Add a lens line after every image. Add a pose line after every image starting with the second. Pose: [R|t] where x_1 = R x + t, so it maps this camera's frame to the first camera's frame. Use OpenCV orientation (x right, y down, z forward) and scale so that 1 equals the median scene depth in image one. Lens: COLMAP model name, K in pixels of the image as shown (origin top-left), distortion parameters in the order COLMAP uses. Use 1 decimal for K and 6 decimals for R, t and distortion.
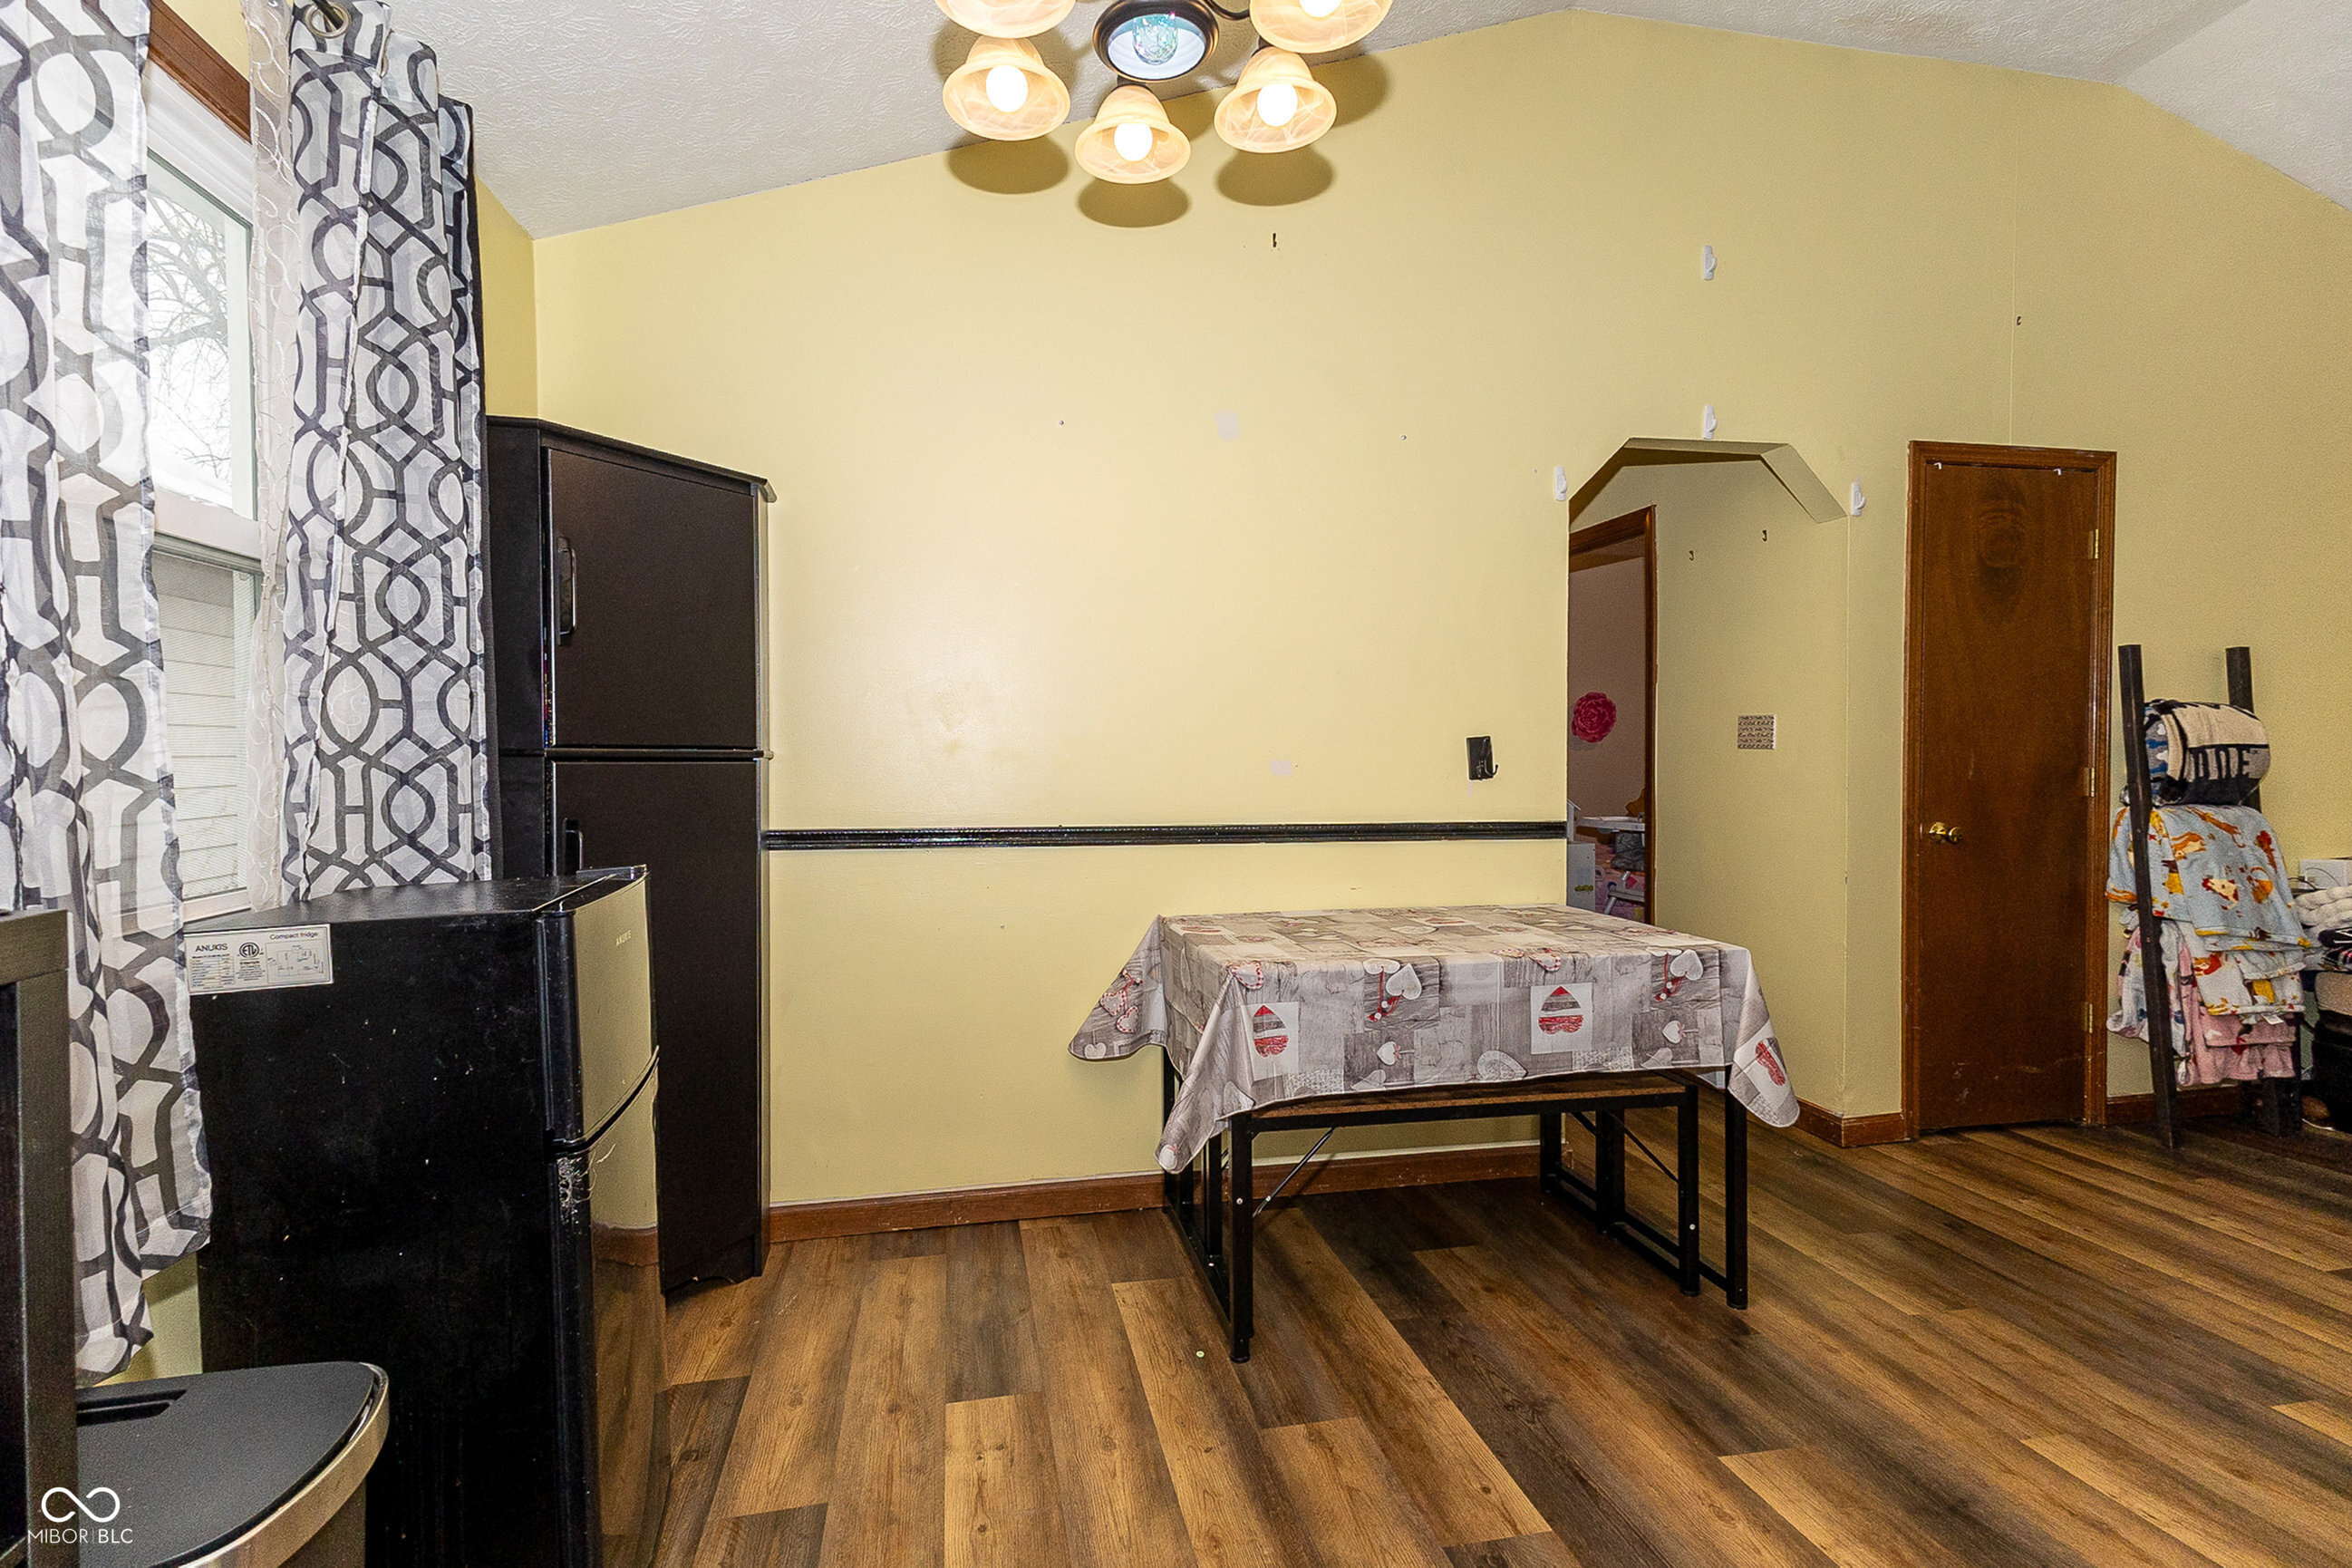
lens RADIAL K [[1090.1, 0, 1183.5], [0, 1090.1, 748.4], [0, 0, 1]] dist [0.020148, -0.005144]
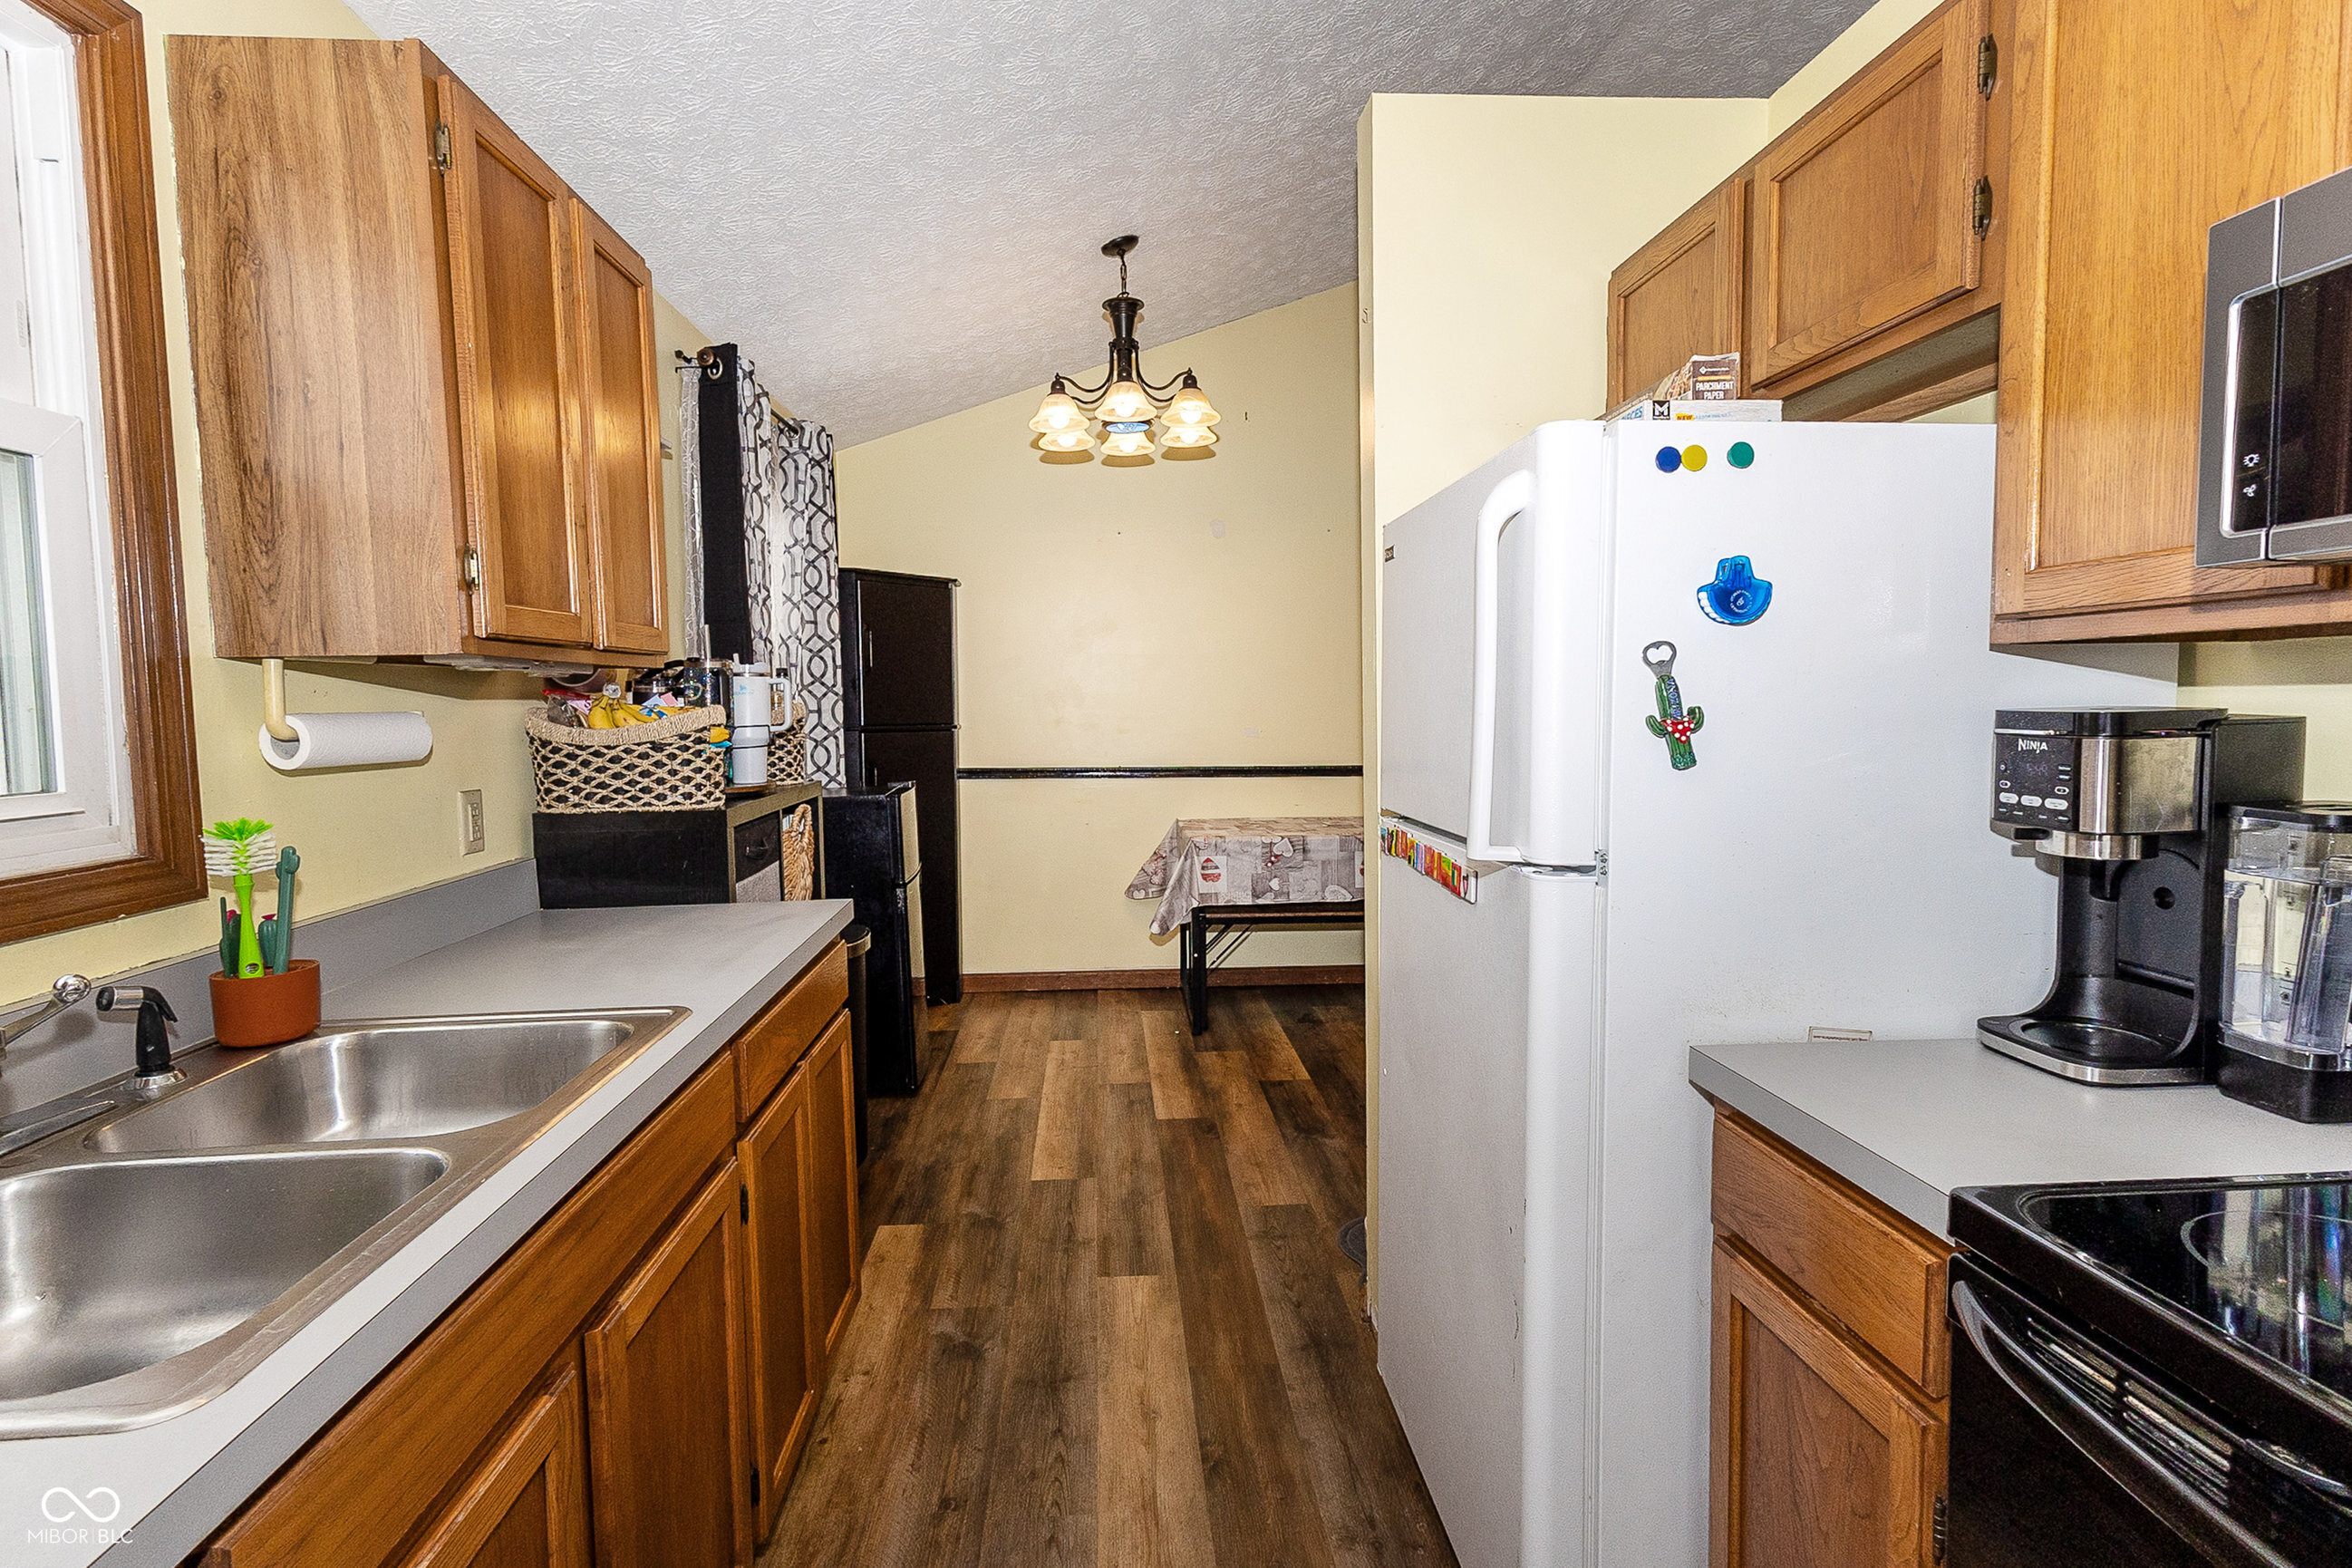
lens RADIAL K [[1090.1, 0, 1169.4], [0, 1090.1, 740.3], [0, 0, 1]] dist [0.020148, -0.005144]
pose [[0.989532, -0.000612, -0.144315, 0.272273], [0.006183, 0.999253, 0.038157, -0.046104], [0.144184, -0.038650, 0.988796, -0.883444]]
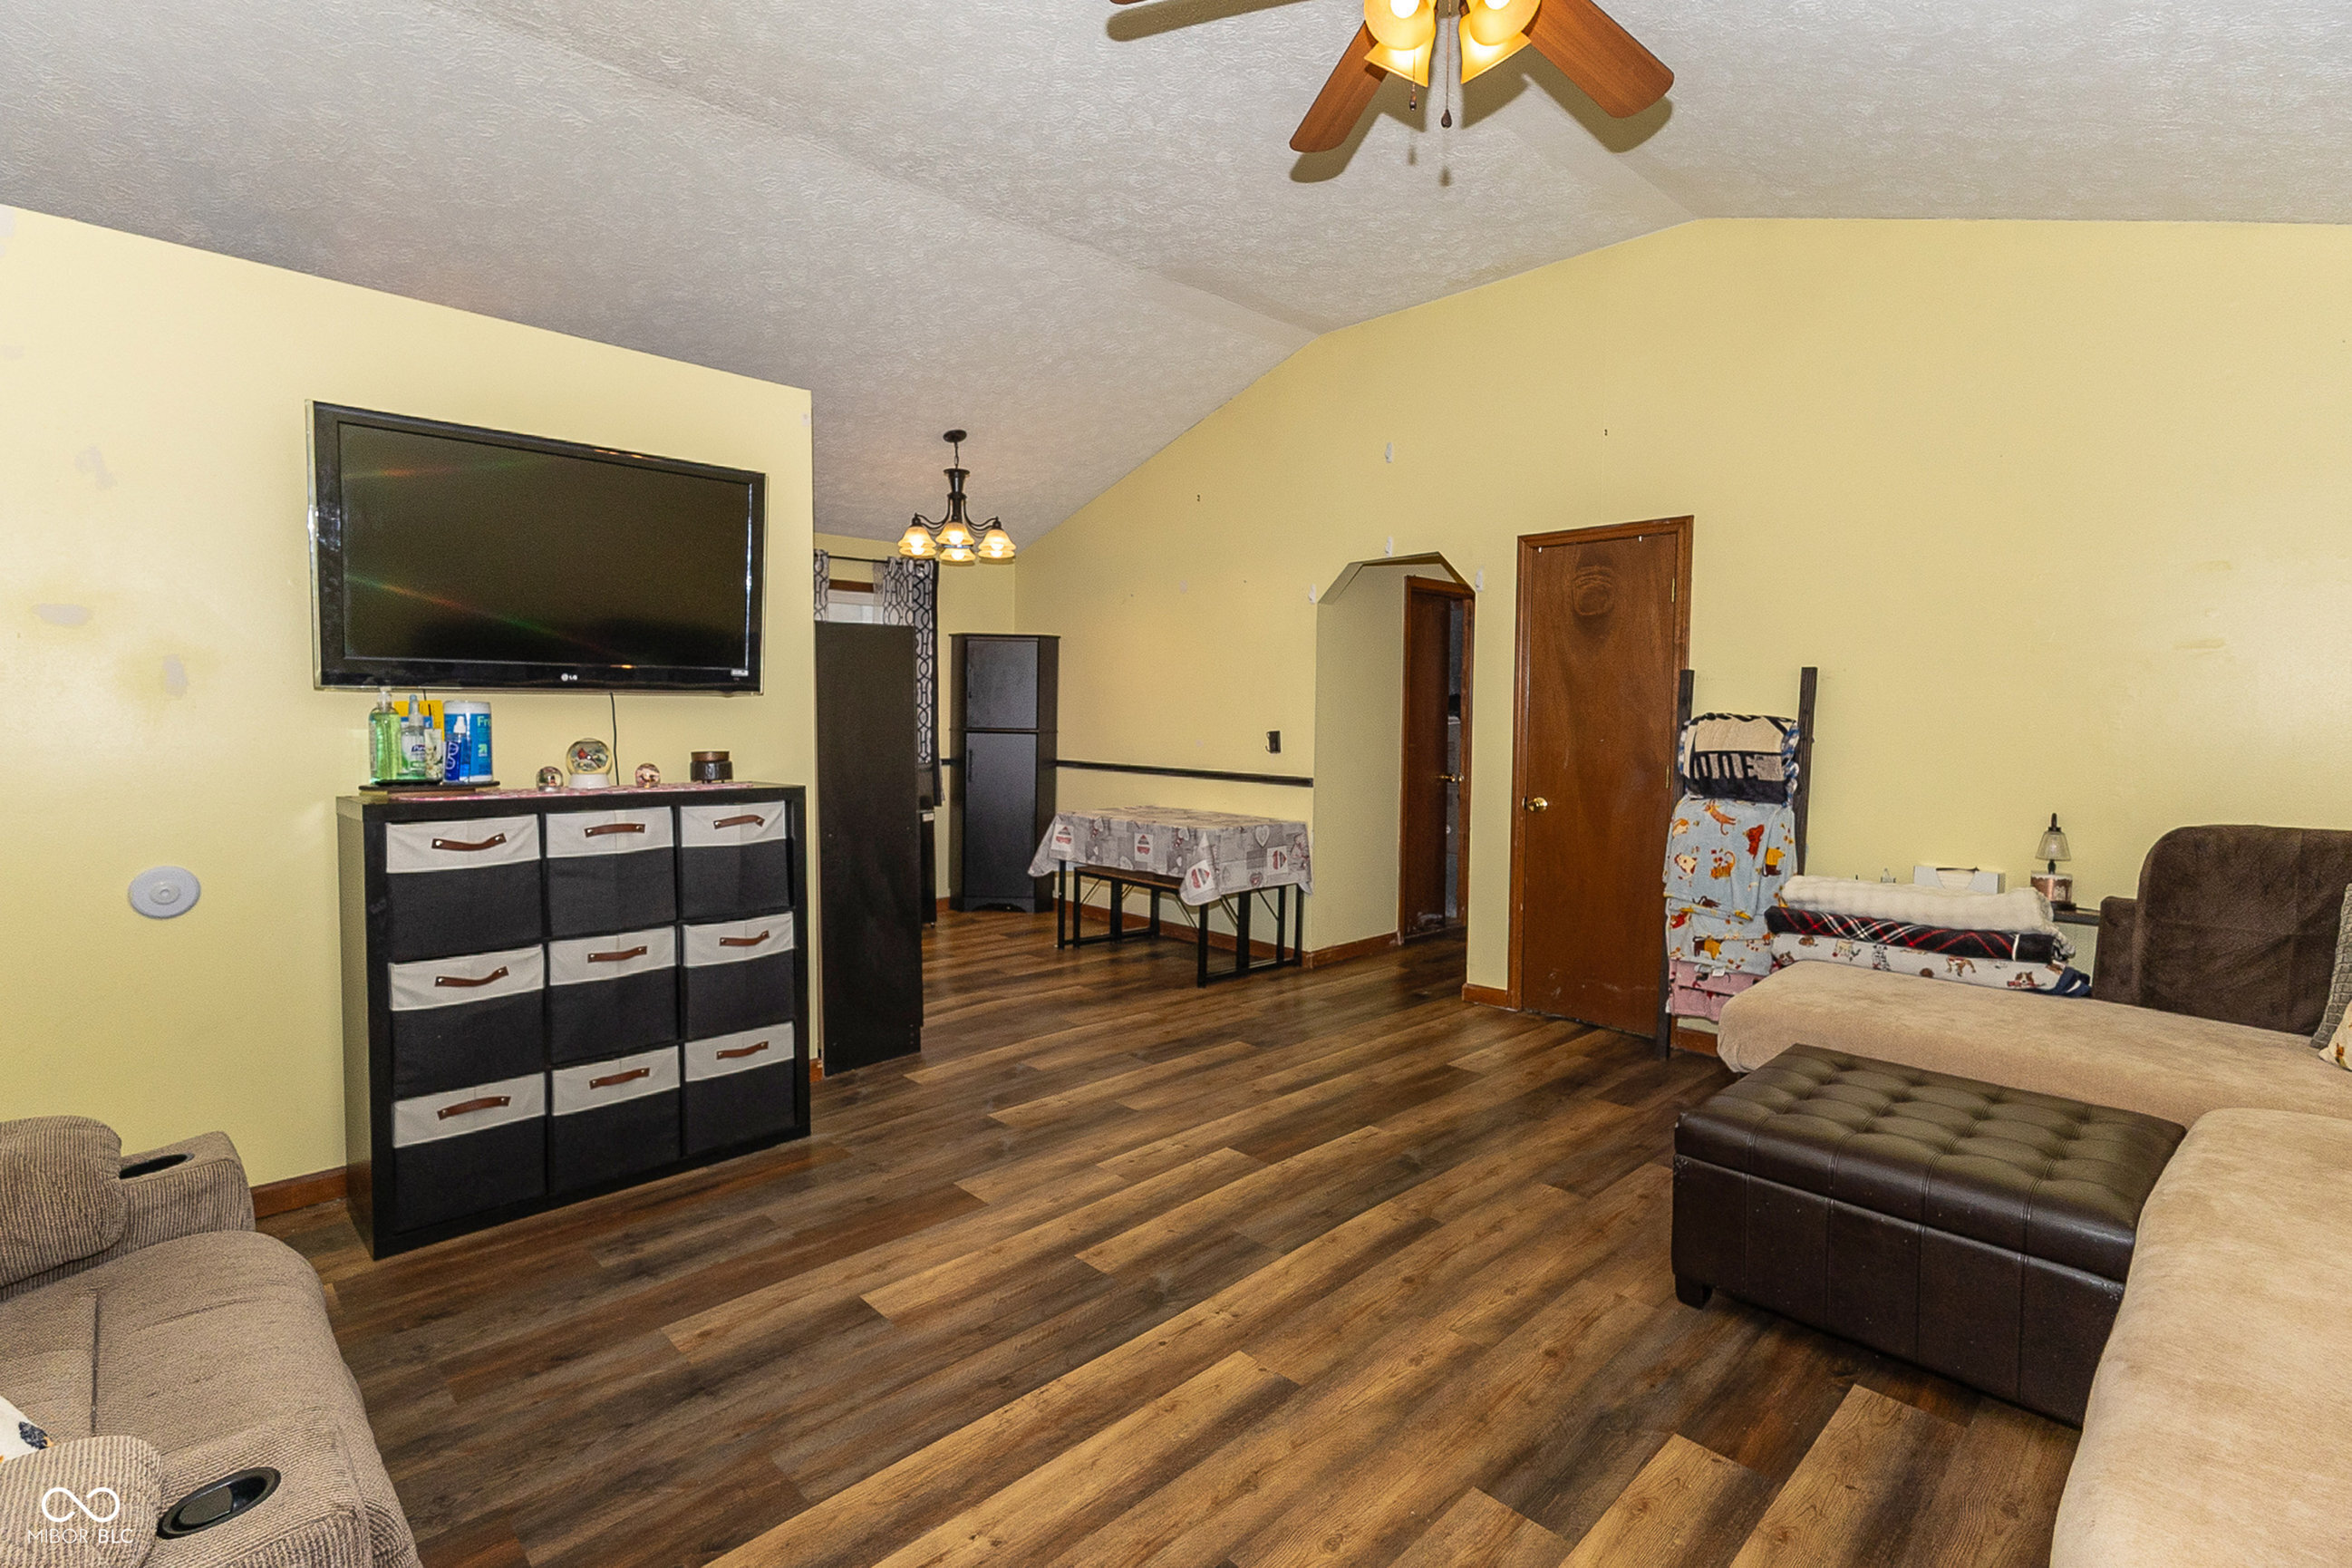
lens RADIAL K [[1090.1, 0, 1175.2], [0, 1090.1, 746.9], [0, 0, 1]] dist [0.020148, -0.005144]
pose [[0.536369, 0.035071, -0.843255, 2.440981], [-0.010916, 0.999341, 0.034619, -0.064334], [0.843913, -0.009363, 0.536398, -0.248490]]
